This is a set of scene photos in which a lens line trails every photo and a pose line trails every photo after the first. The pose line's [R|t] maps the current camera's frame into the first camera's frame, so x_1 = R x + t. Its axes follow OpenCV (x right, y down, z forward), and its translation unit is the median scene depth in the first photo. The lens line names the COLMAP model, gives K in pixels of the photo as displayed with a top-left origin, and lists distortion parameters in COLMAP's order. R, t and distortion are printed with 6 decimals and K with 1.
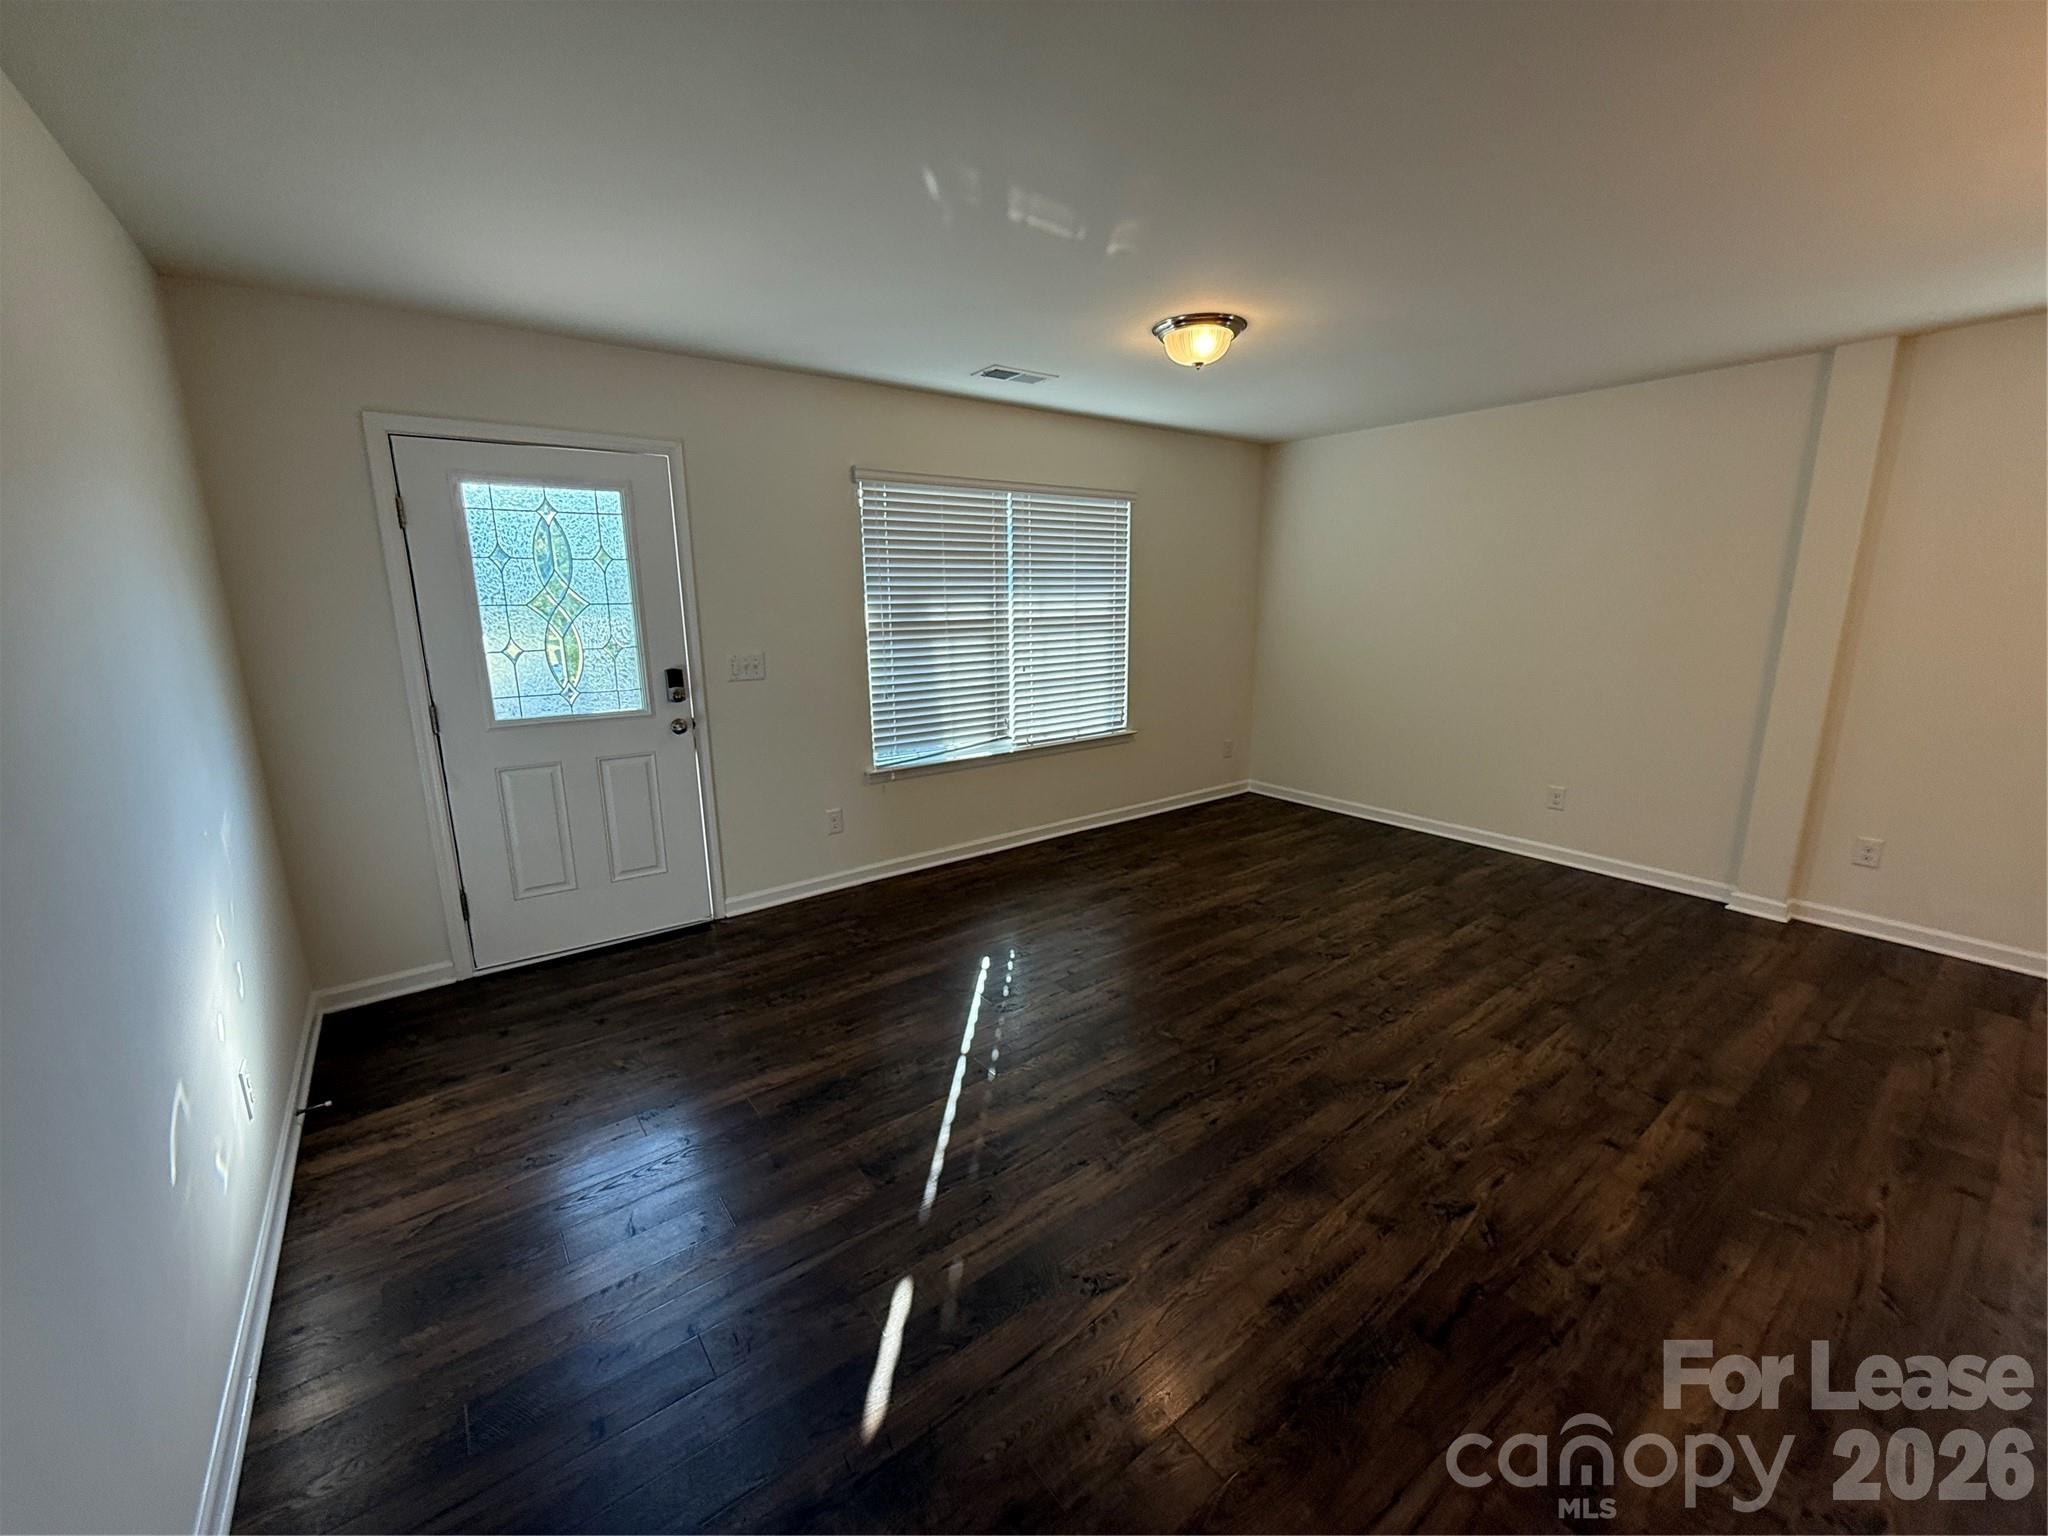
lens RADIAL K [[822.2, 0, 1024.0], [0, 822.2, 768.0], [0, 0, 1]] dist [-0.001894, -0.000379]
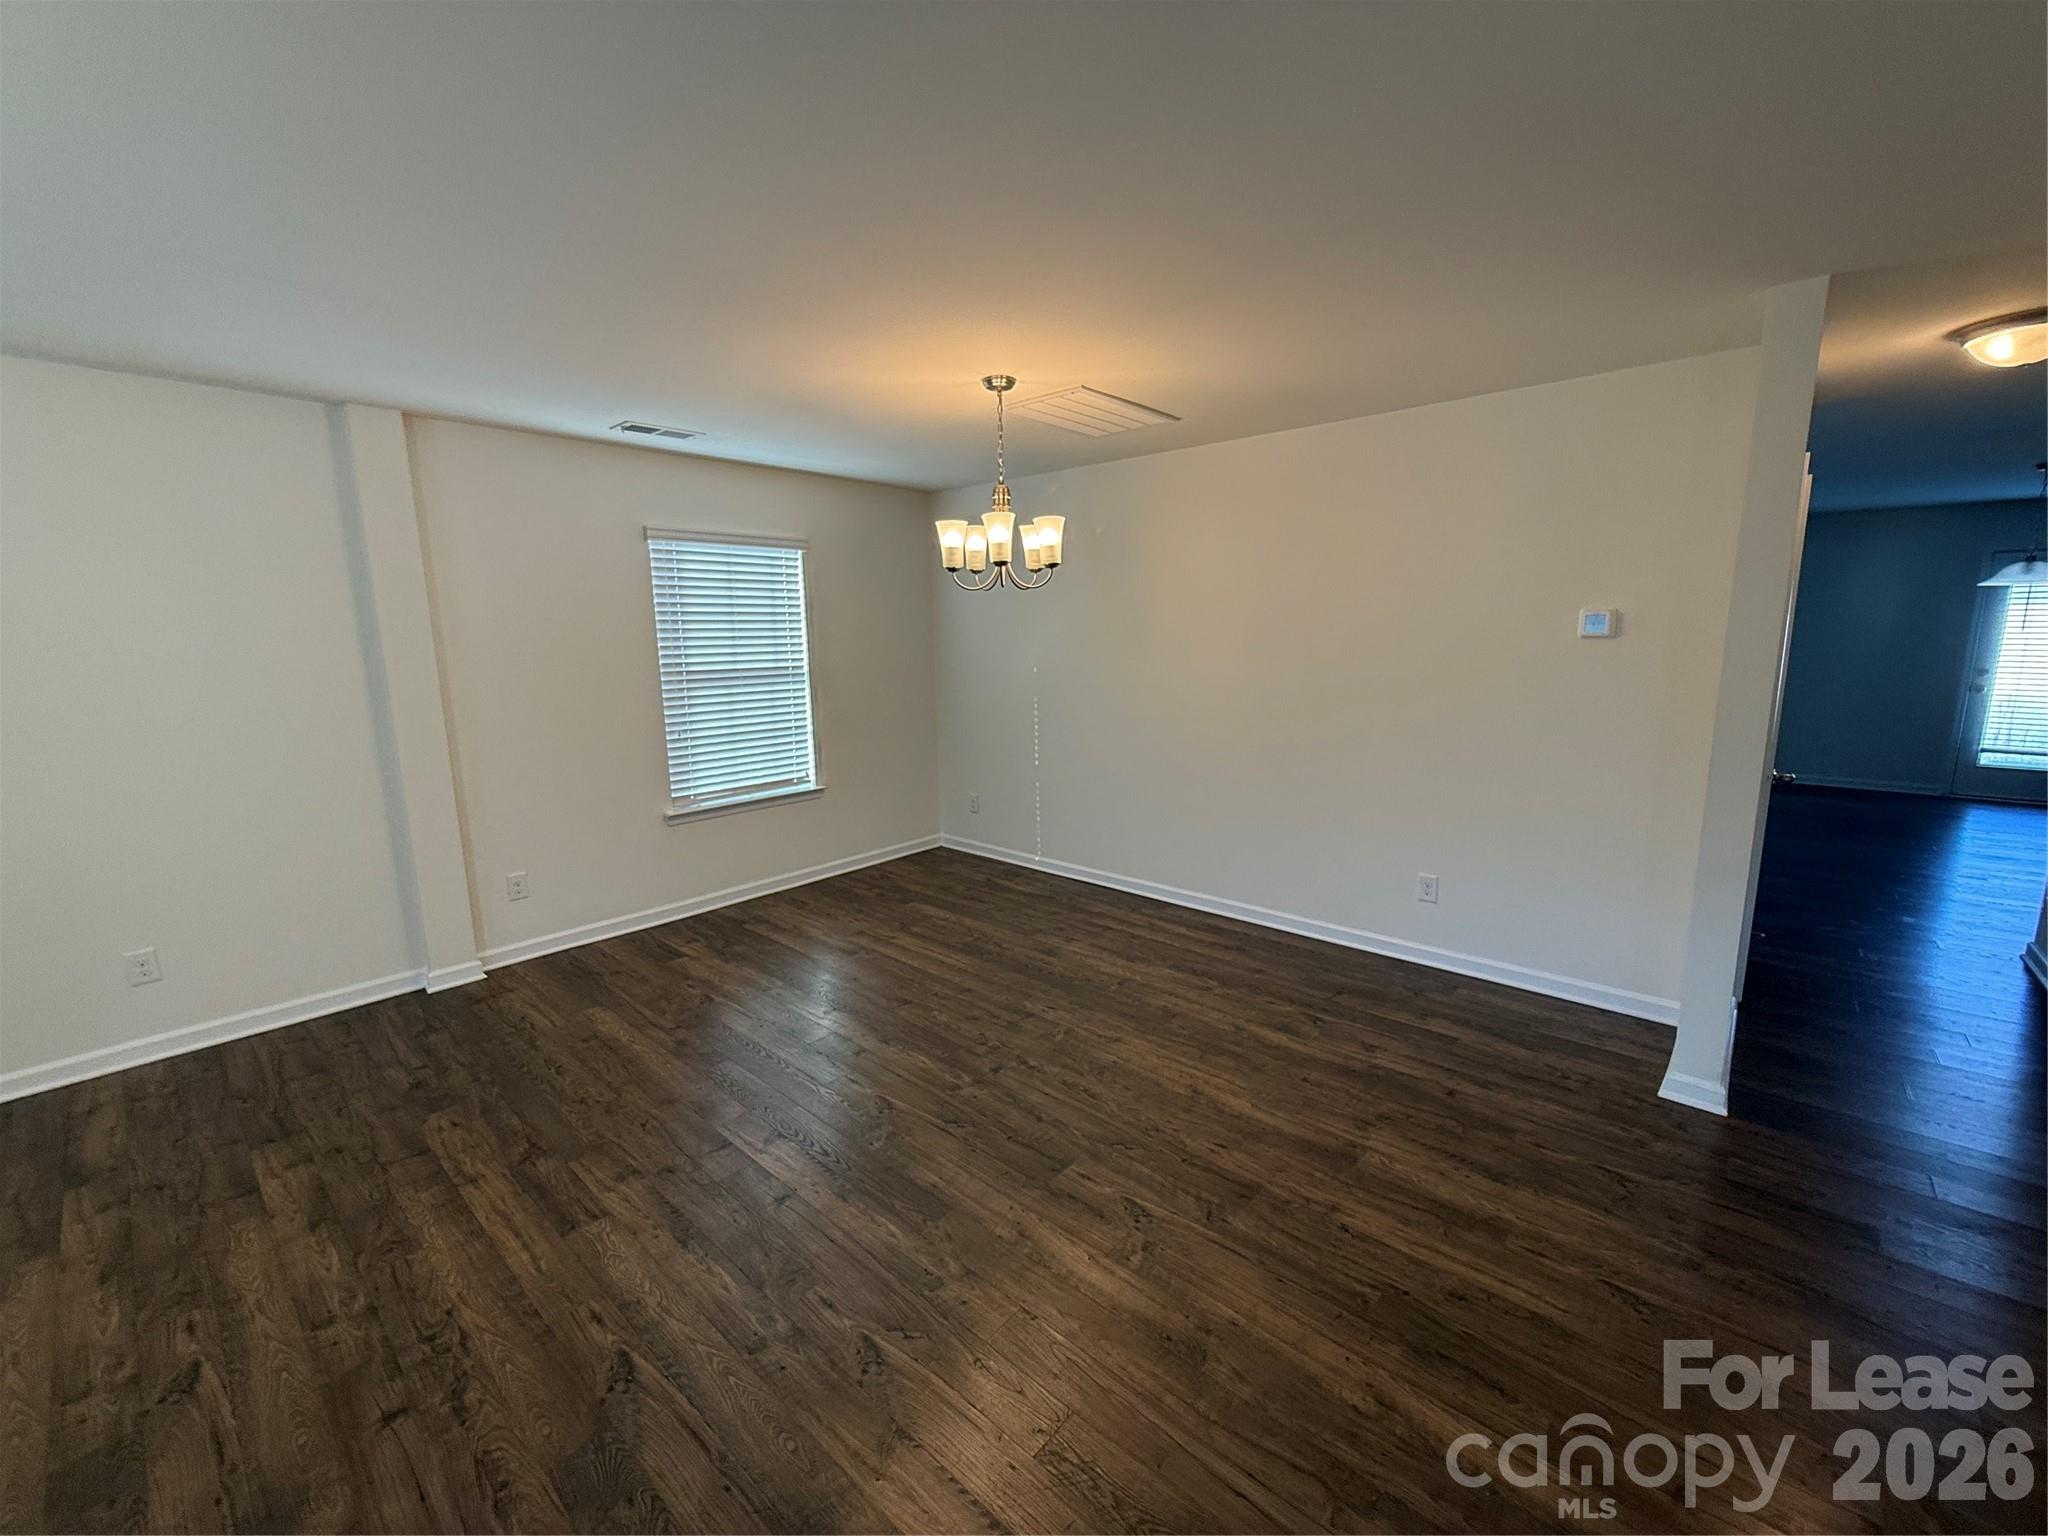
lens RADIAL K [[822.2, 0, 1024.0], [0, 822.2, 768.0], [0, 0, 1]] dist [-0.001894, -0.000379]
pose [[-0.206573, -0.152992, 0.966396, -0.158525], [0.222087, 0.954588, 0.198595, -0.120102], [-0.952893, 0.255648, -0.163215, 0.504655]]
